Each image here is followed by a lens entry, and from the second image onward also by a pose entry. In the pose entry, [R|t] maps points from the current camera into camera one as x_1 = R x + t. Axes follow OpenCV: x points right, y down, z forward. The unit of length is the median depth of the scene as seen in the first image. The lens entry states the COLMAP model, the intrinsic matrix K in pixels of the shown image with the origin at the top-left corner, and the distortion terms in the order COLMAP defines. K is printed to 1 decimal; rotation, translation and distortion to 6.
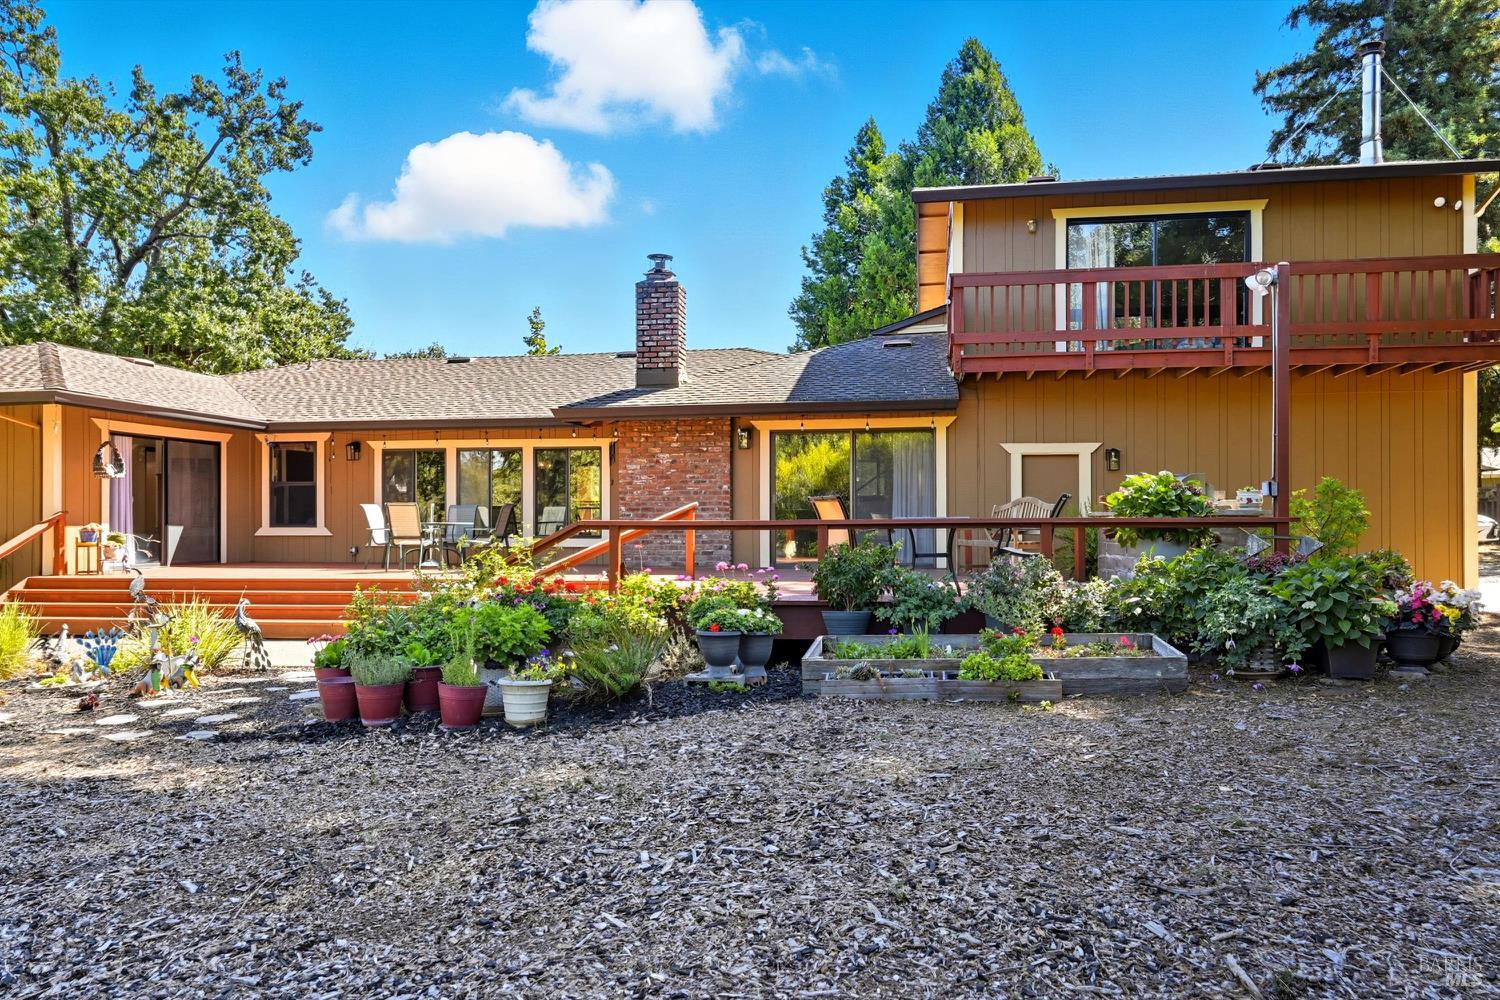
lens RADIAL K [[1059.2, 0, 756.3], [0, 1059.2, 507.7], [0, 0, 1]] dist [0.008147, 0.000230]
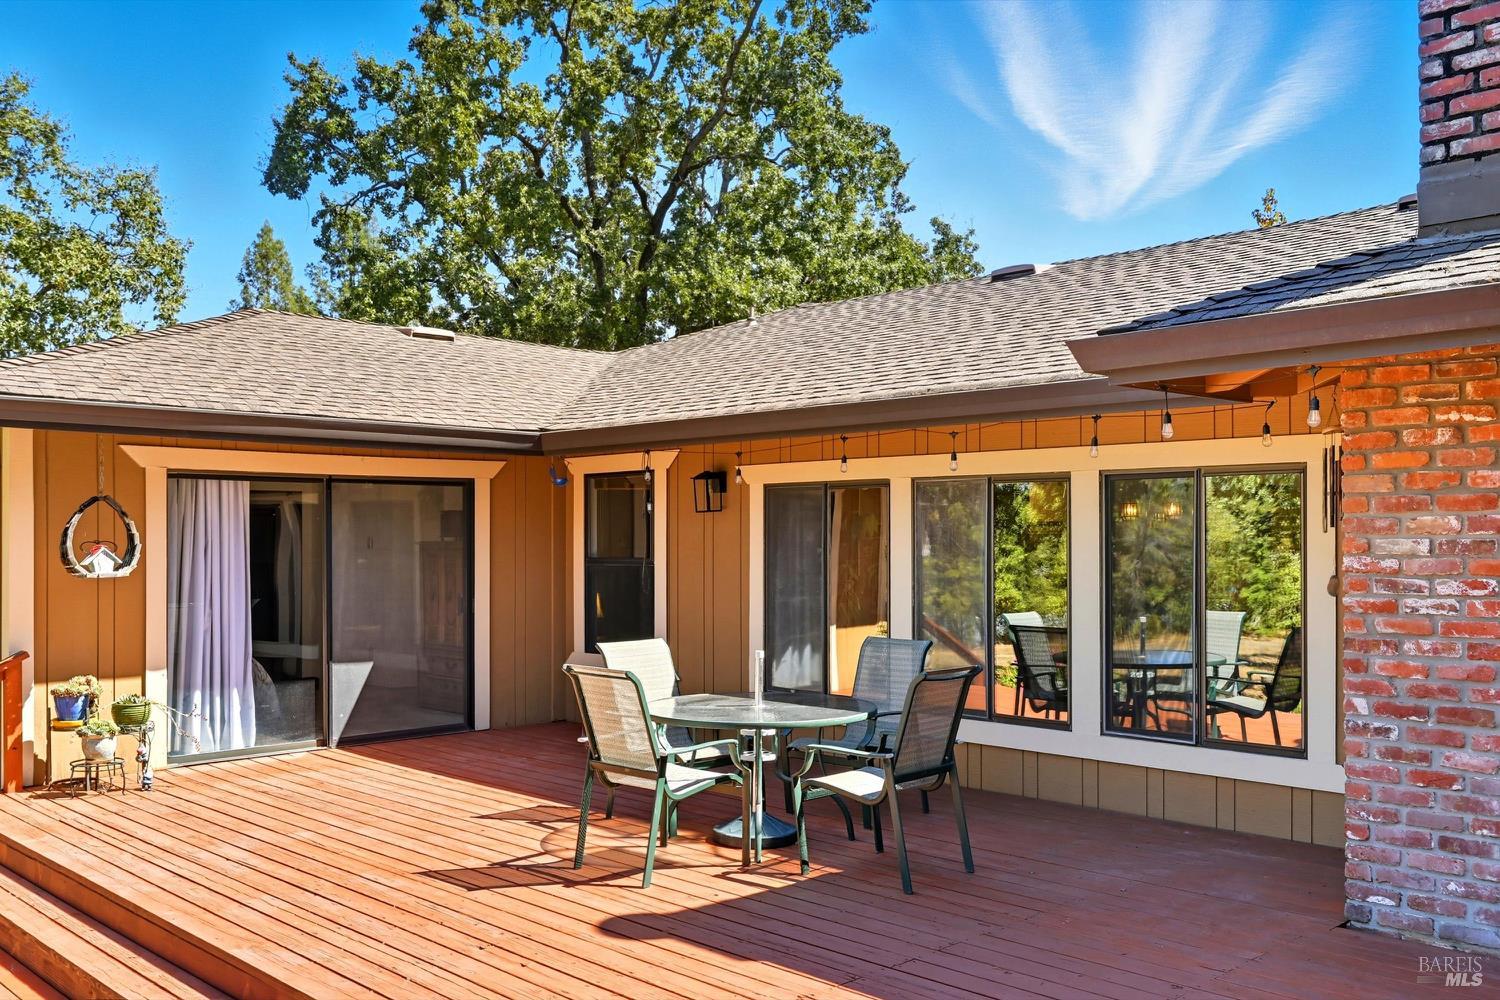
lens RADIAL K [[1319.5, 0, 751.1], [0, 1319.5, 539.2], [0, 0, 1]] dist [-0.021665, -0.009870]
pose [[0.805458, -0.000773, -0.592653, -0.047841], [0.006860, 0.999944, 0.008019, -0.036970], [0.592614, -0.010525, 0.805418, 0.562336]]
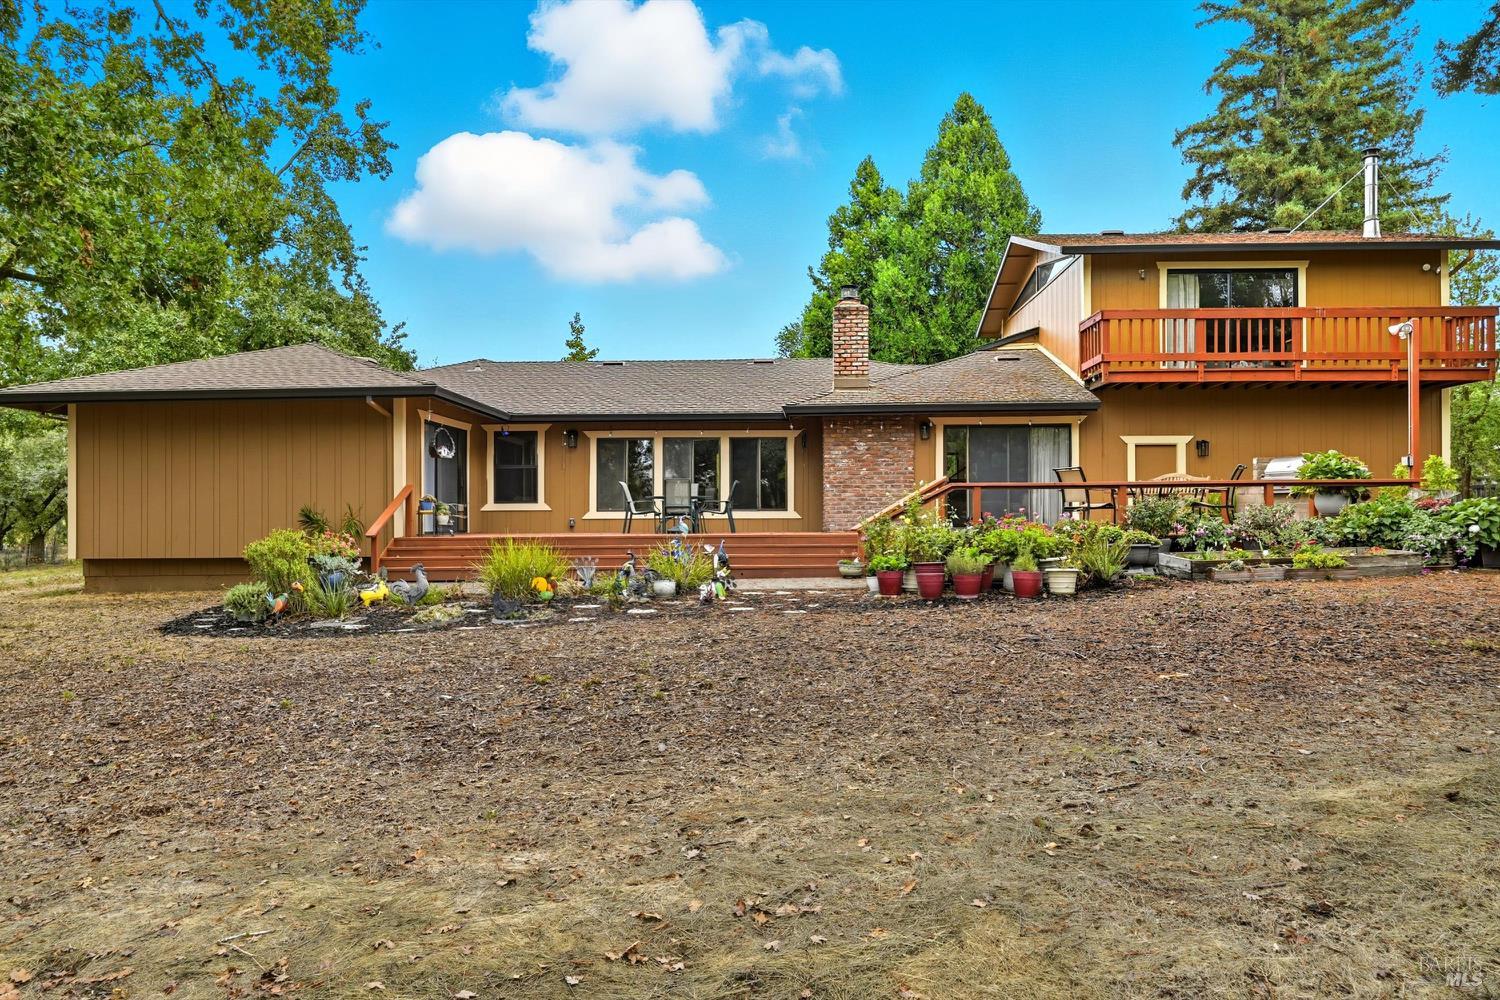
lens RADIAL K [[1059.2, 0, 746.0], [0, 1059.2, 509.6], [0, 0, 1]] dist [0.008147, 0.000230]
pose [[0.990541, -0.000298, 0.137220, -0.342111], [0.000343, 1.000000, -0.000299, 0.025931], [-0.137220, 0.000344, 0.990541, -0.210441]]
